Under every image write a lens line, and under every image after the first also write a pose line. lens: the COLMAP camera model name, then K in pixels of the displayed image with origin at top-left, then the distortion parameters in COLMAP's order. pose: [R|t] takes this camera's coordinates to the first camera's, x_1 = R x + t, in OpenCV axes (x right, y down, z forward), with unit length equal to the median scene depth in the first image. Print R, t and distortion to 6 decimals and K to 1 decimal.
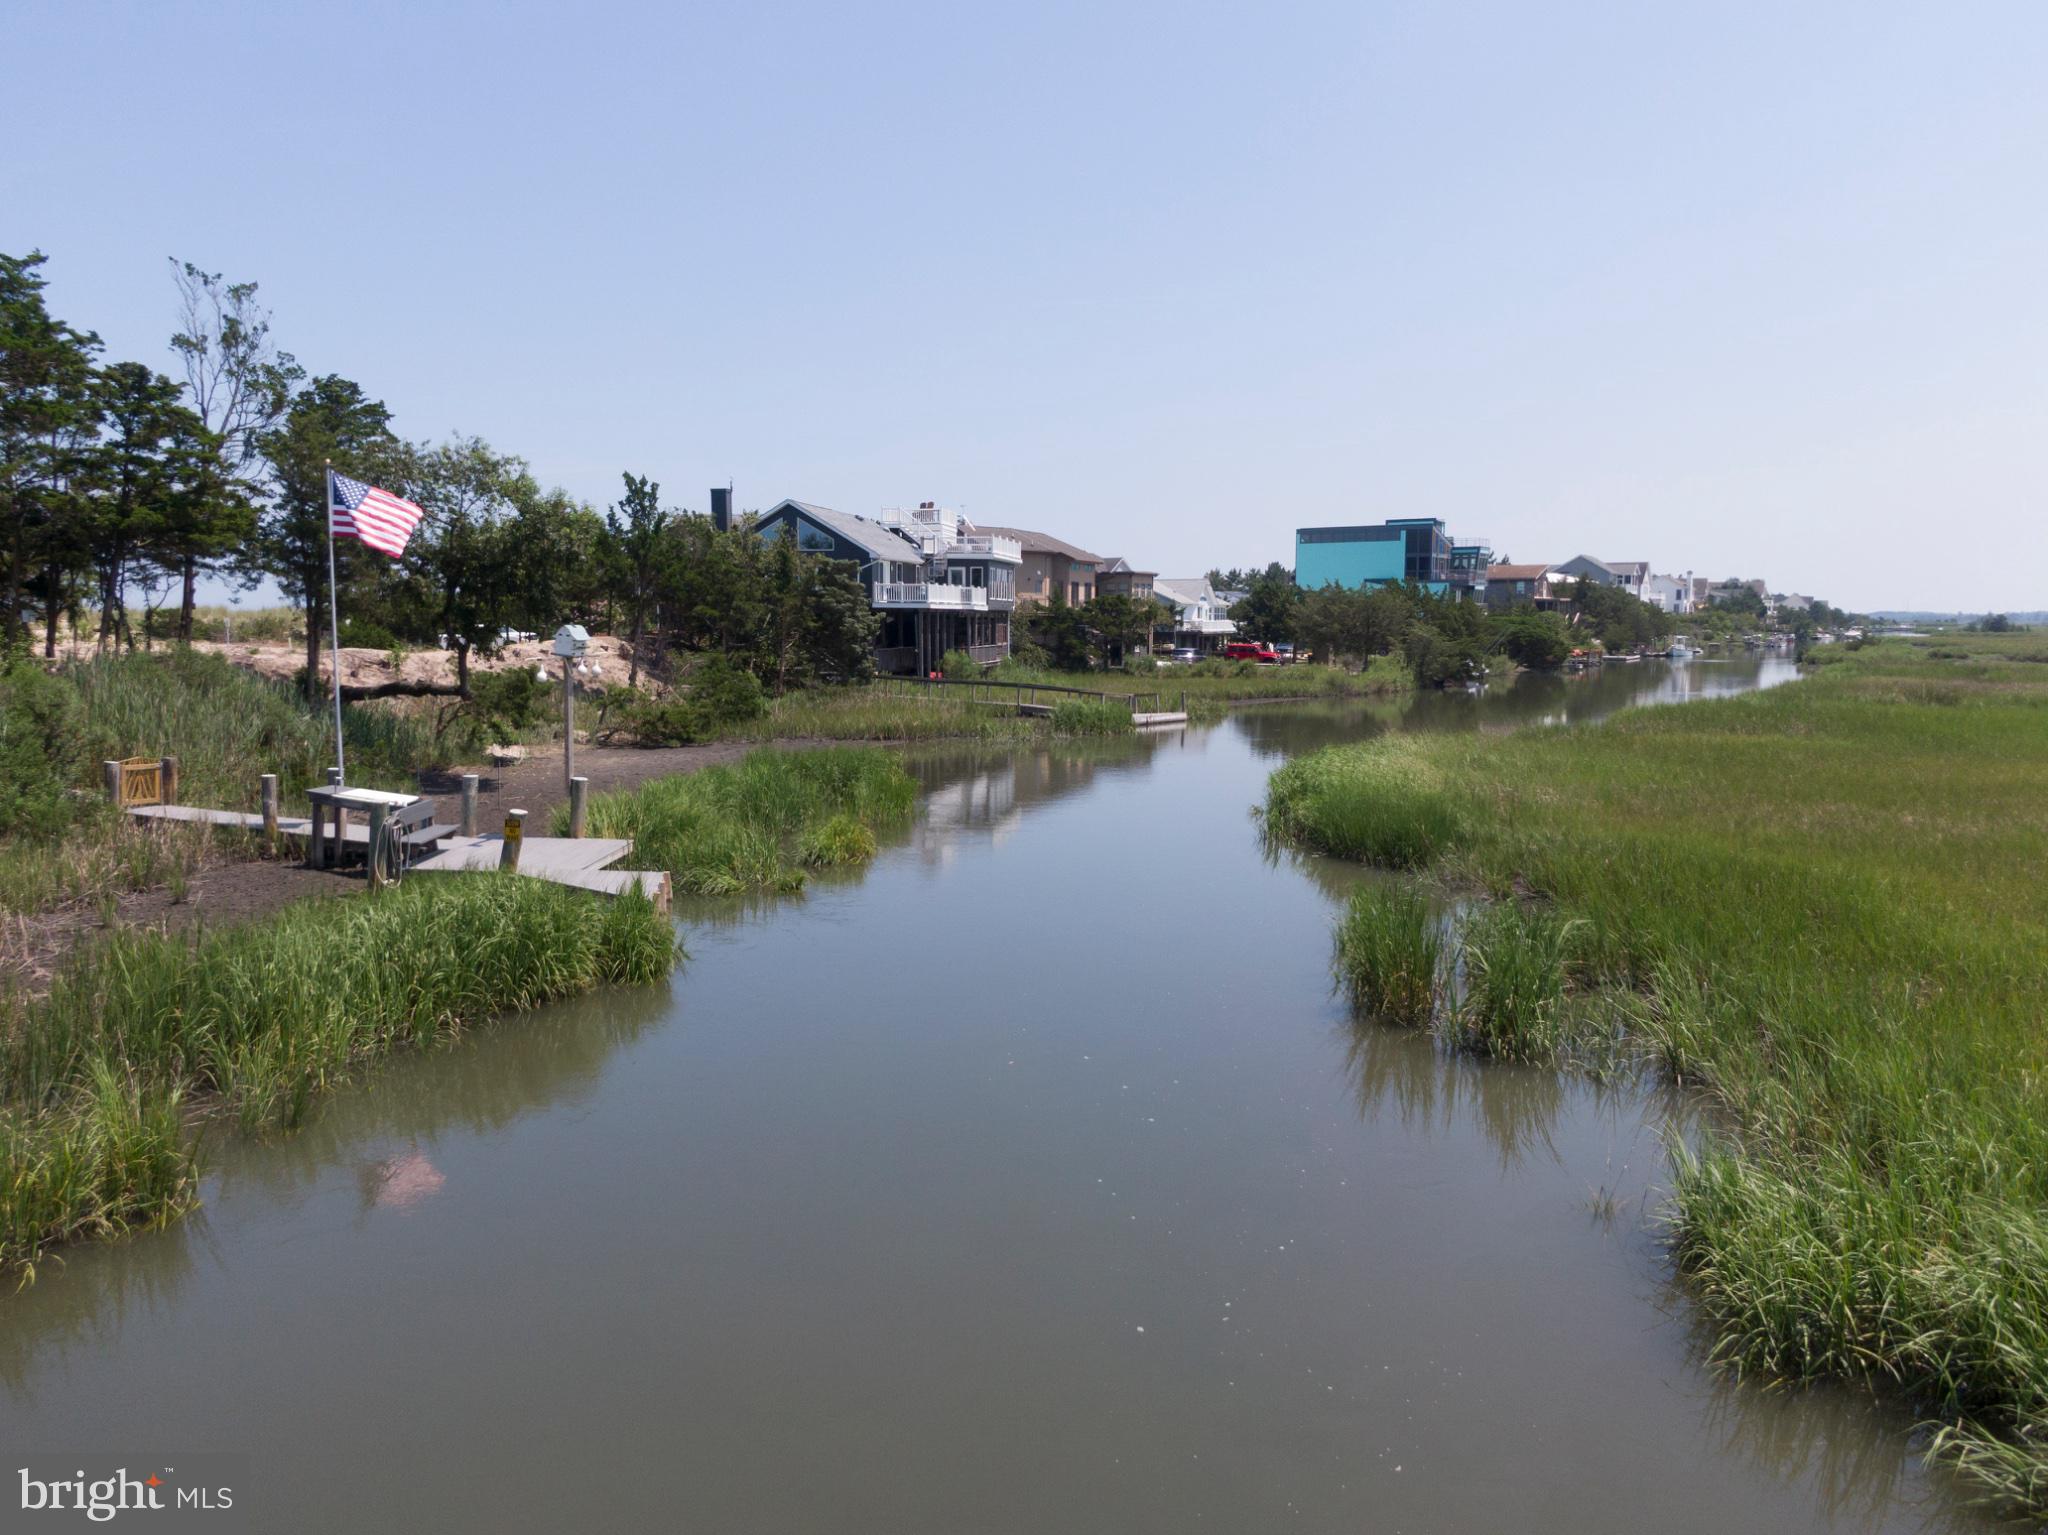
lens RADIAL K [[1438.5, 0, 1019.4], [0, 1438.5, 771.1], [0, 0, 1]] dist [0.025831, -0.056031]
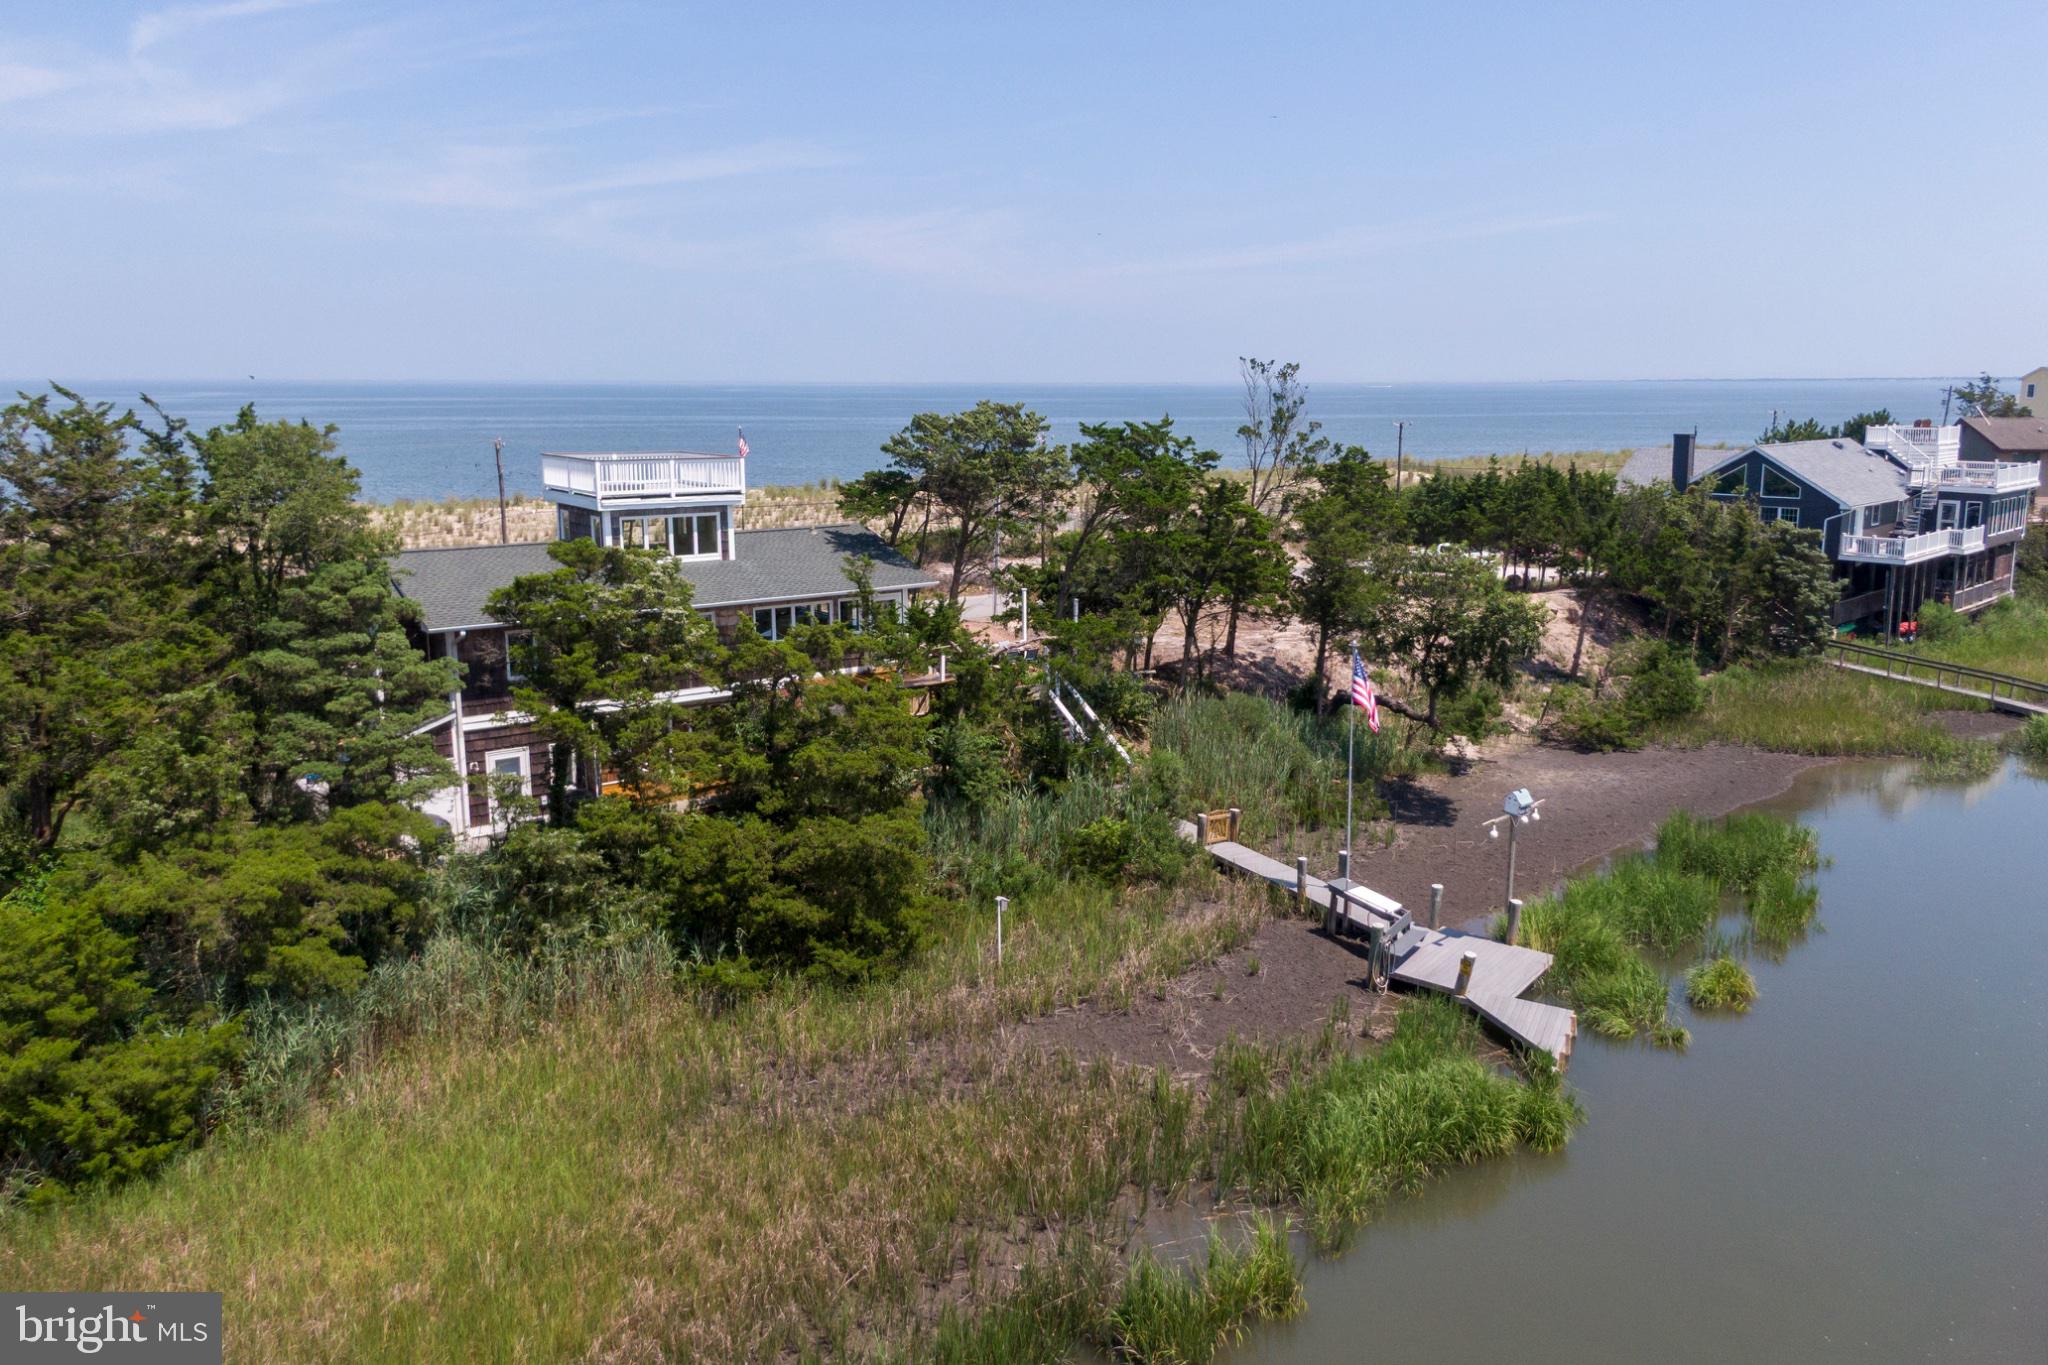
lens RADIAL K [[1553.8, 0, 1068.6], [0, 1553.8, 608.2], [0, 0, 1]] dist [0.055789, -0.093927]
pose [[0.833157, 0.092814, -0.545192, 0.065839], [-0.054093, 0.994766, 0.086685, -0.216400], [0.550384, -0.042731, 0.833817, -0.246783]]
